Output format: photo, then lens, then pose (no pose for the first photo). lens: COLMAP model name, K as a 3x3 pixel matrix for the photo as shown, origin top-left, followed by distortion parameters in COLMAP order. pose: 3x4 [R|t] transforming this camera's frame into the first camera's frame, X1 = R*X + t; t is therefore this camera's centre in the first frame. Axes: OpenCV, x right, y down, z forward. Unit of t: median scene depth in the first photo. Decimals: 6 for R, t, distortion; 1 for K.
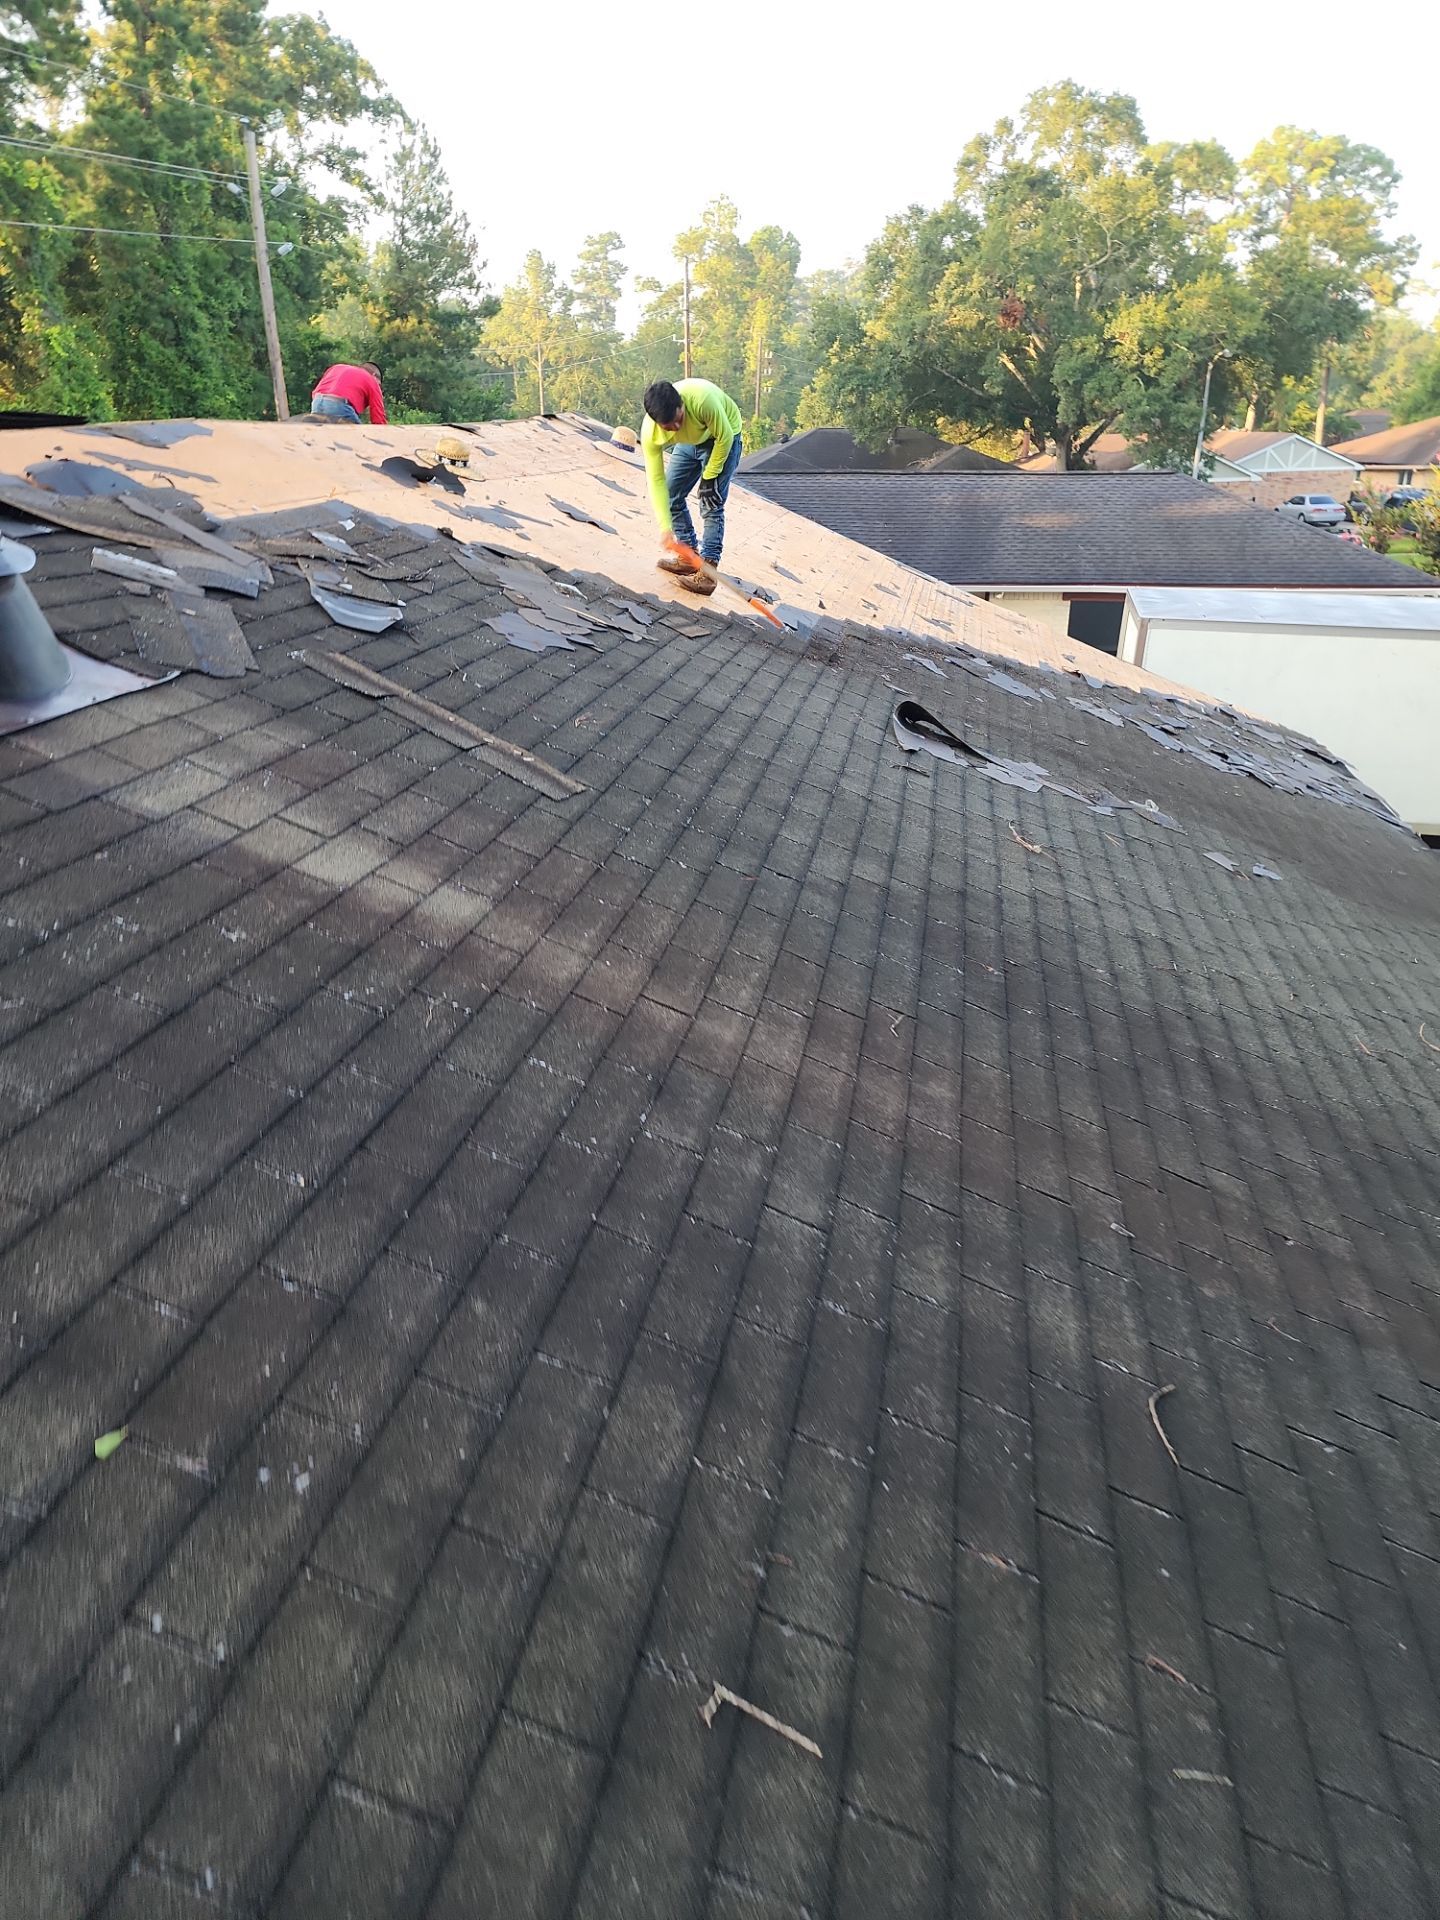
lens RADIAL K [[1257.9, 0, 720.9], [0, 1257.9, 971.7], [0, 0, 1]] dist [0.085860, -0.068762]
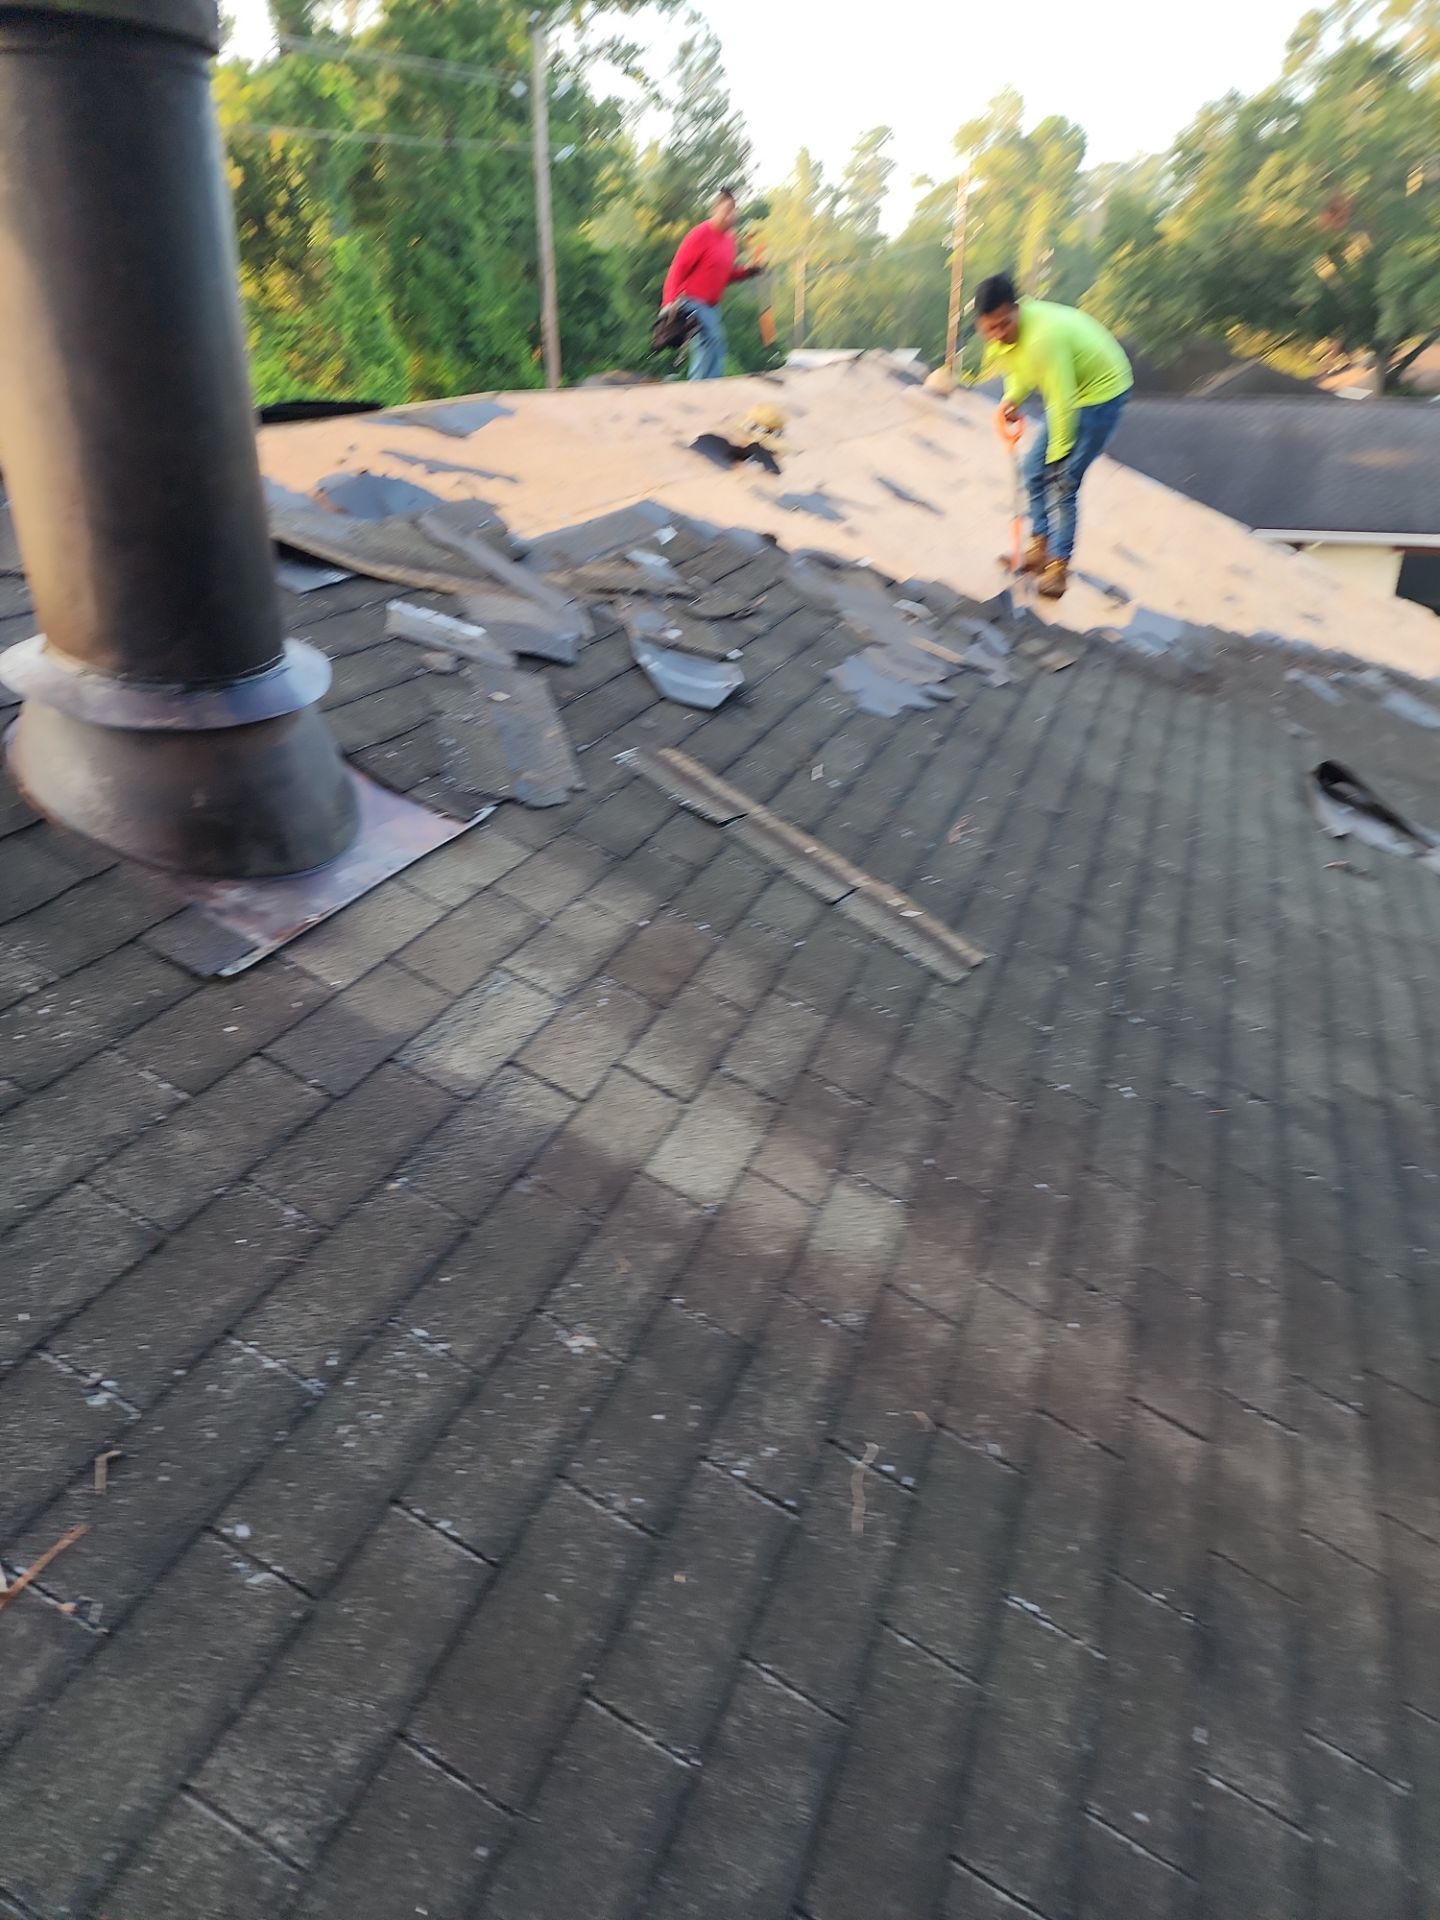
lens RADIAL K [[1257.9, 0, 720.9], [0, 1257.9, 971.7], [0, 0, 1]] dist [0.085860, -0.068762]
pose [[0.983747, 0.086777, -0.157197, -0.096196], [-0.077271, 0.994849, 0.065617, -0.117346], [0.162081, -0.052403, 0.985385, 0.161807]]
